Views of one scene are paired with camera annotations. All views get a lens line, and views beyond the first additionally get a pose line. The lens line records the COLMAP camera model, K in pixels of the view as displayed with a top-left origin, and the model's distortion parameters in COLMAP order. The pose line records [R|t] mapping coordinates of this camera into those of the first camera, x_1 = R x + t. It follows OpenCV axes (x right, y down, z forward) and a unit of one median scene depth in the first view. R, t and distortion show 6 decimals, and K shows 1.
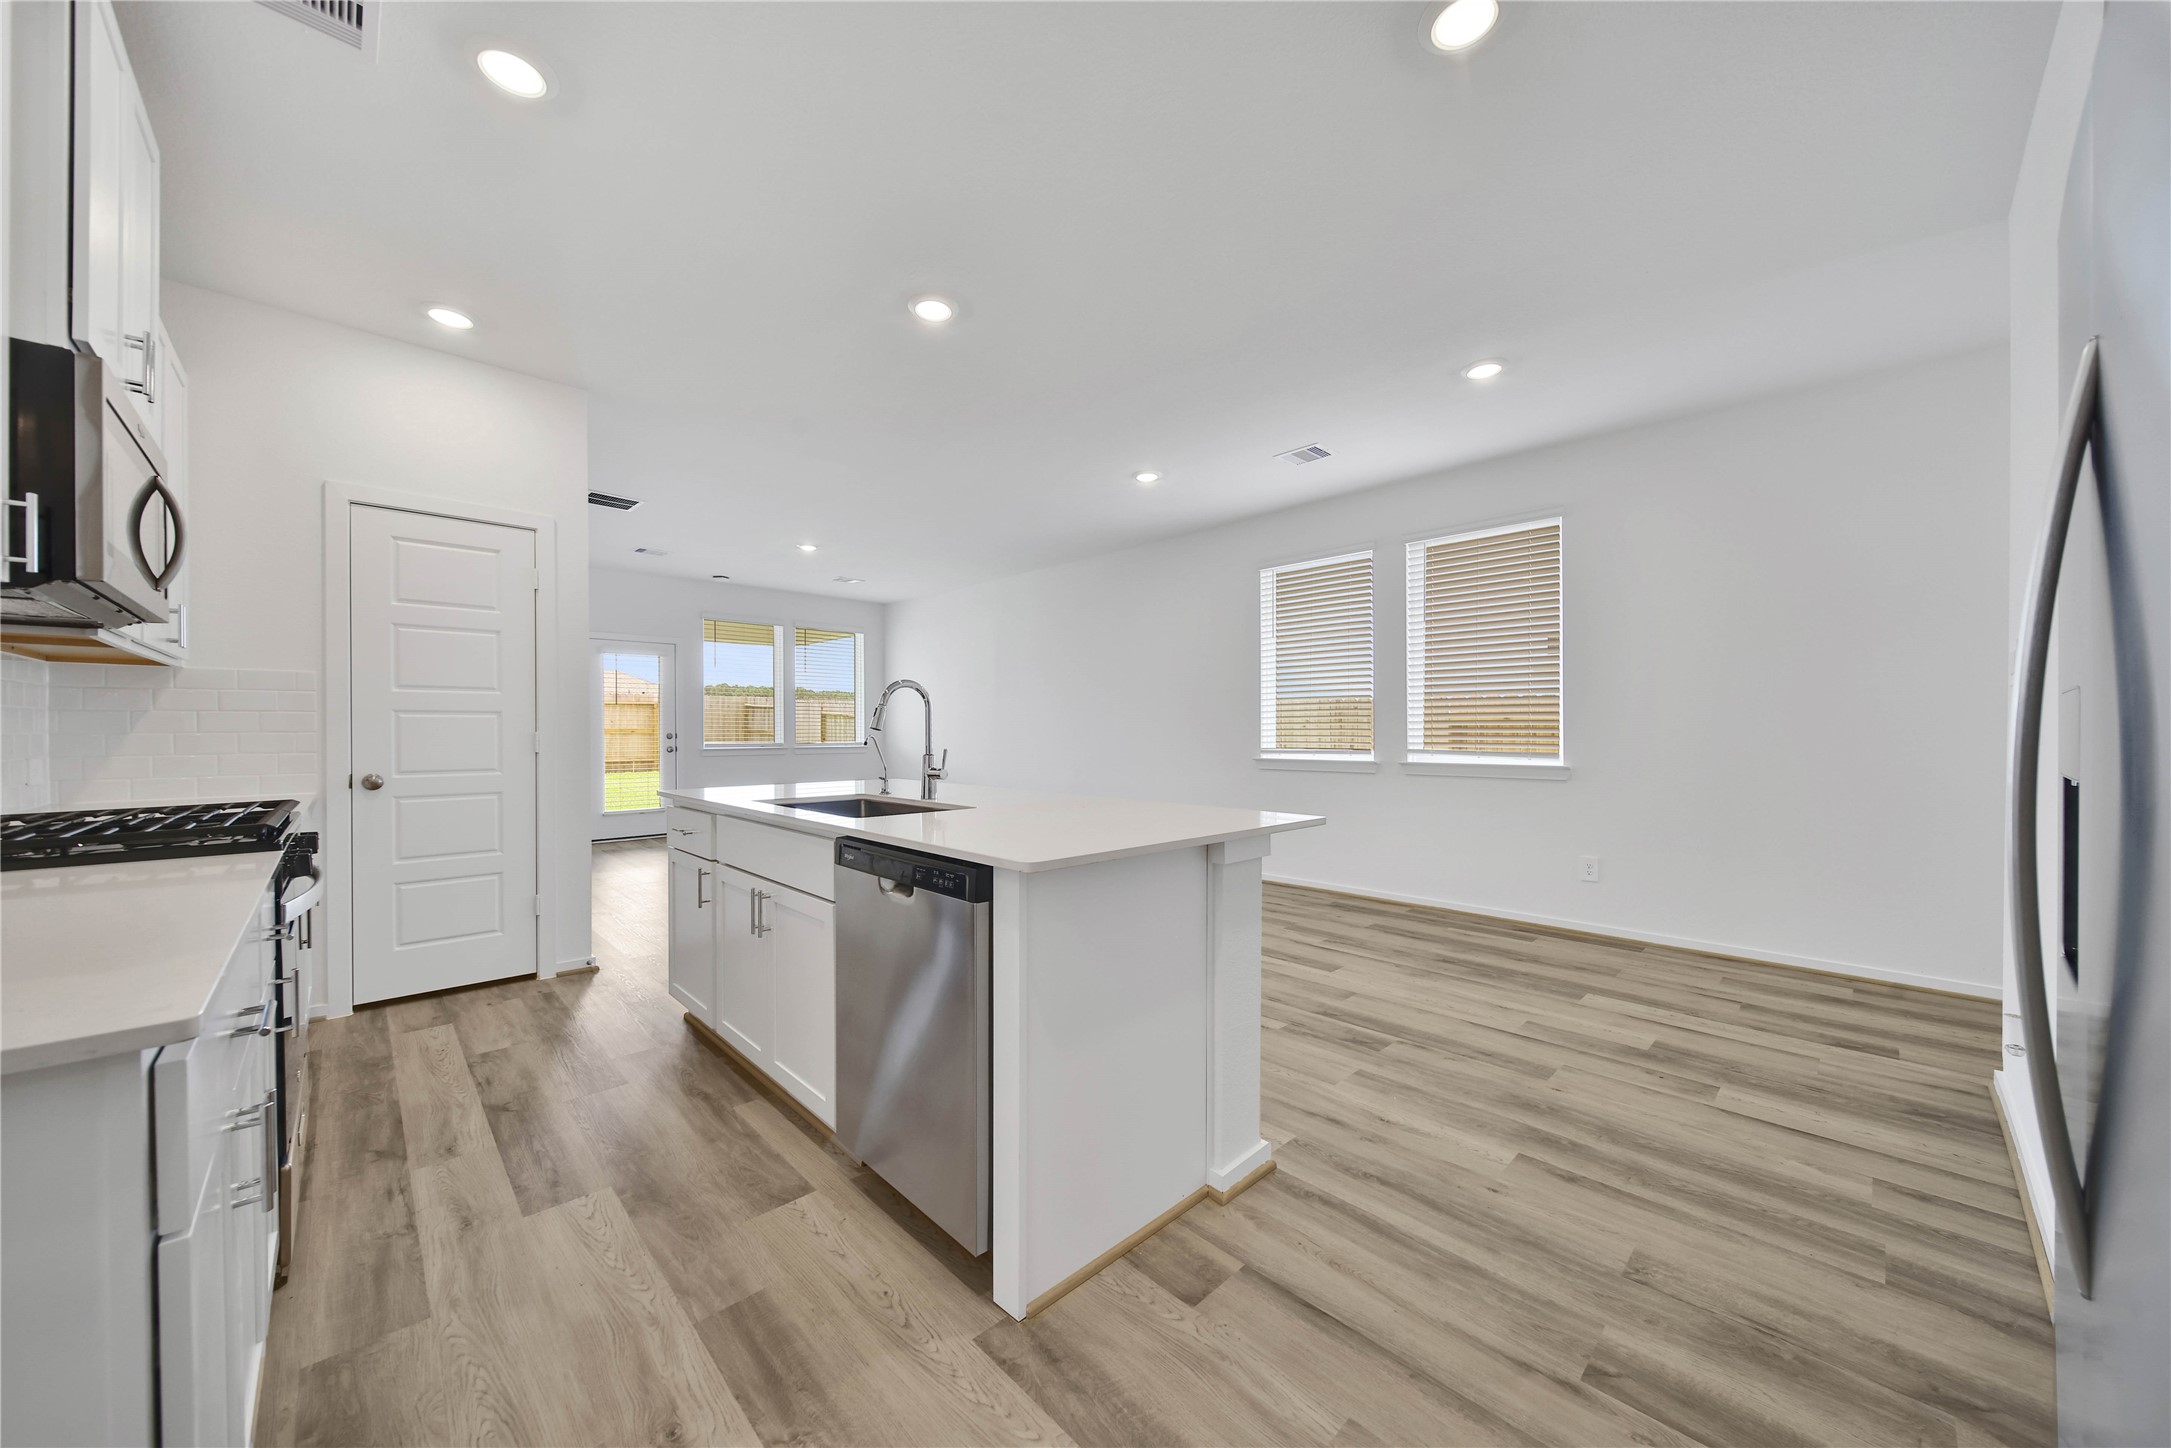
lens RADIAL K [[767.2, 0, 1088.1], [0, 767.2, 726.7], [0, 0, 1]] dist [-0.001736, -0.000140]
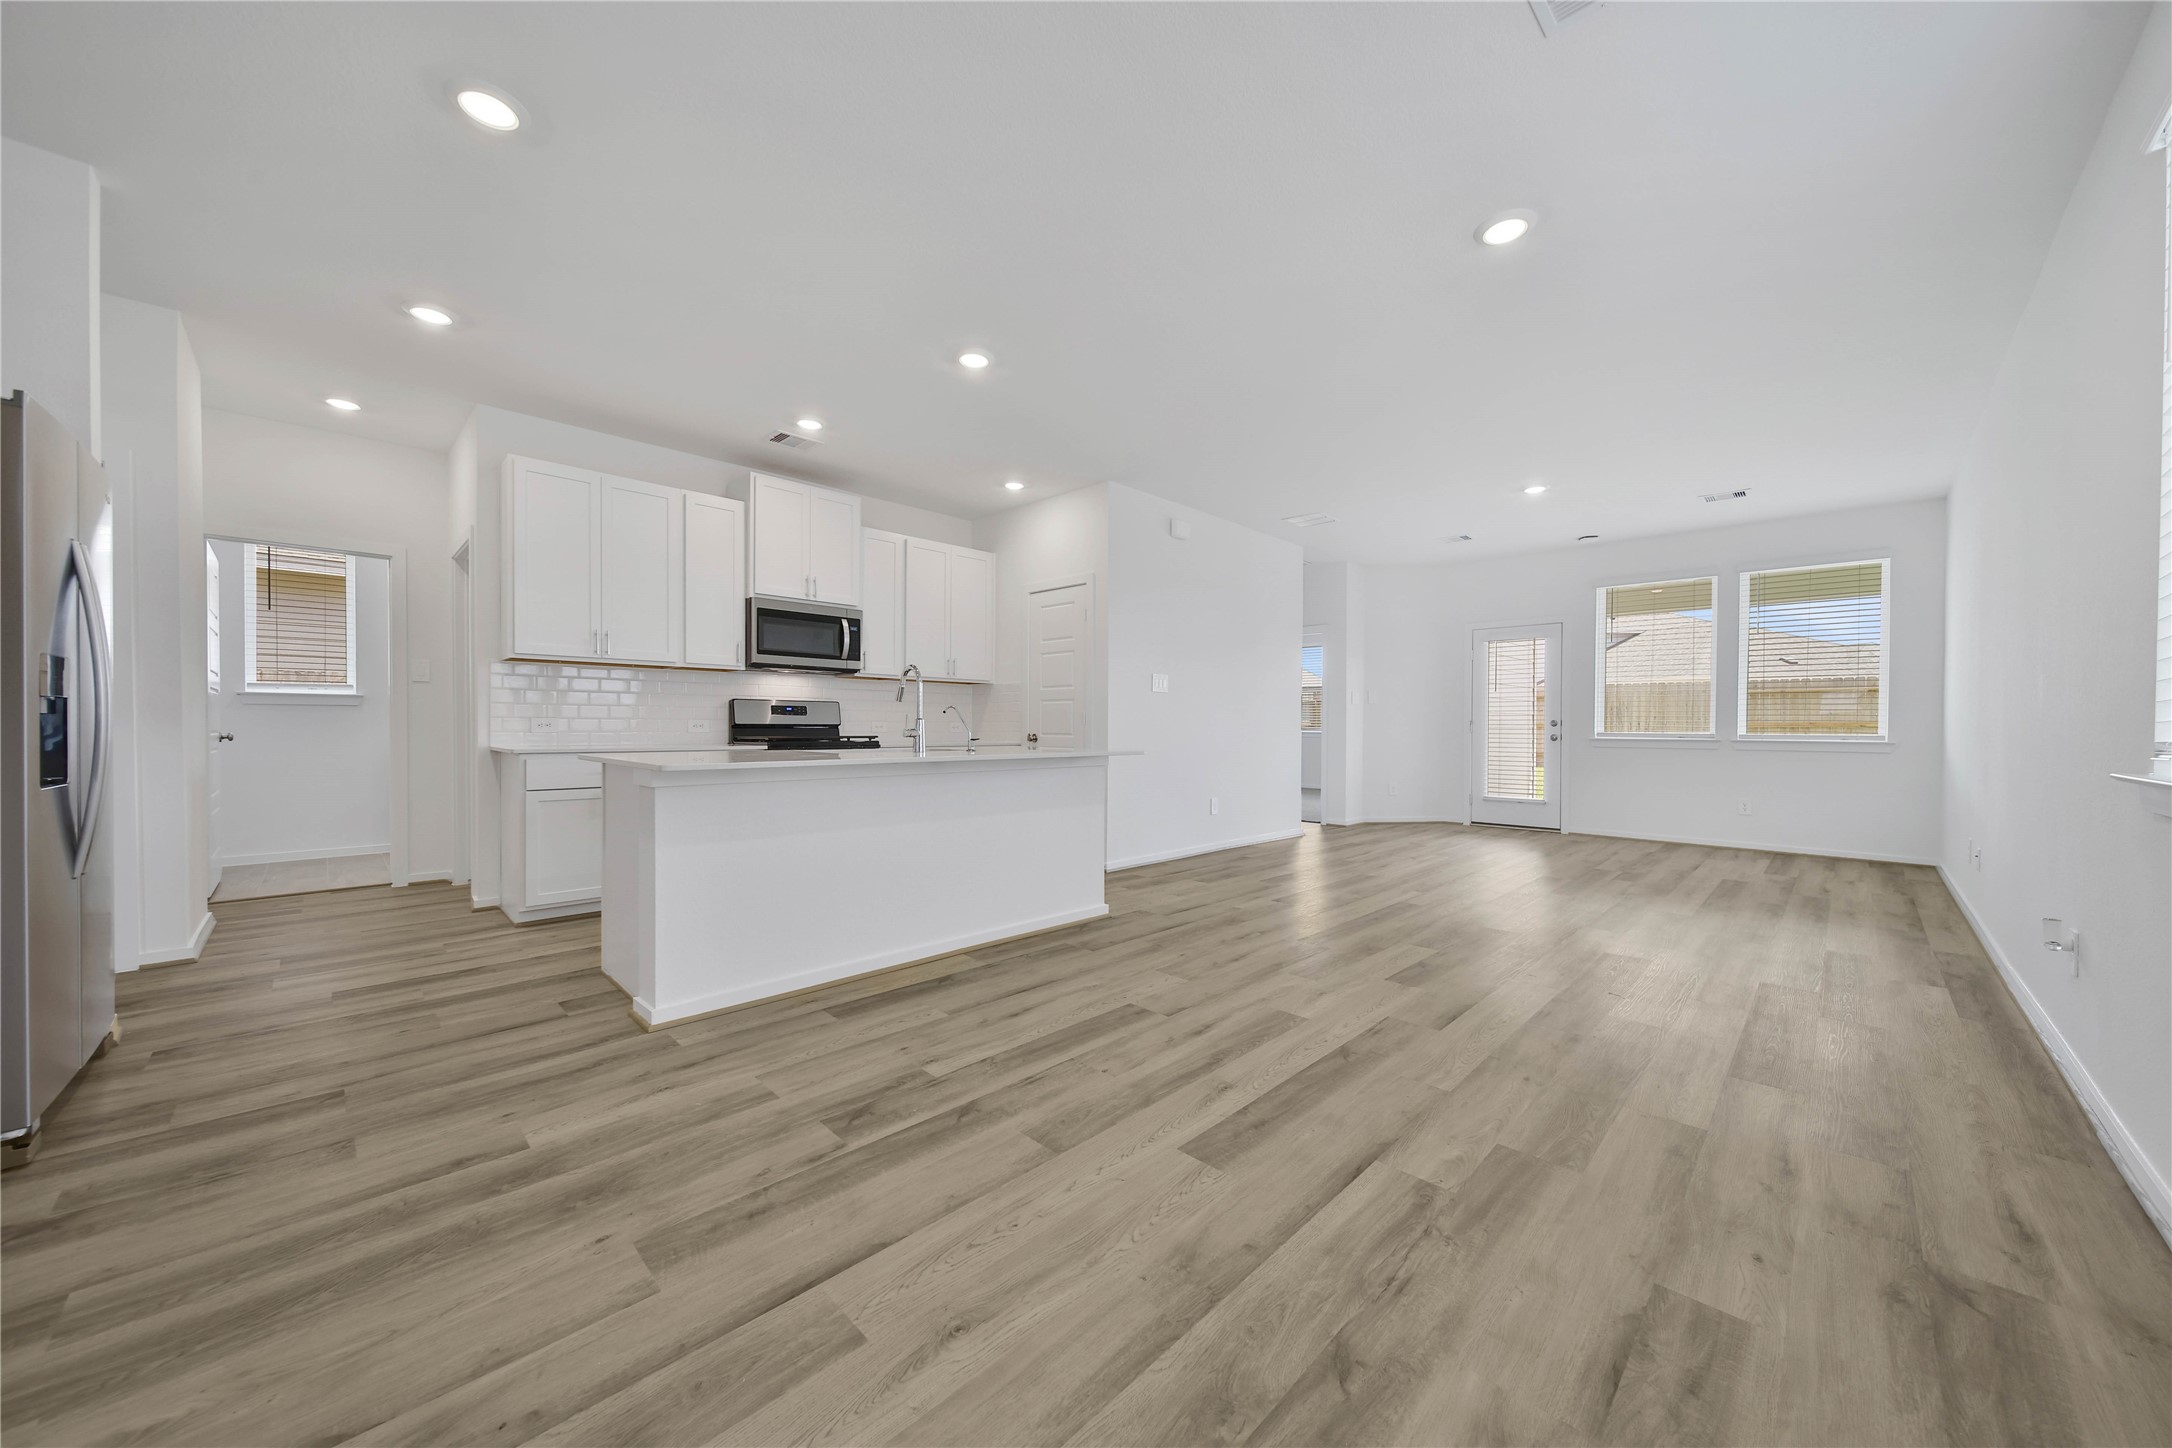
lens RADIAL K [[767.1, 0, 1074.7], [0, 767.1, 725.3], [0, 0, 1]] dist [0.000553, -0.000401]
pose [[0.012870, 0.001633, -0.999916, 1.195181], [-0.001249, 0.999998, 0.001617, 0.046463], [0.999916, 0.001228, 0.012872, 1.322127]]
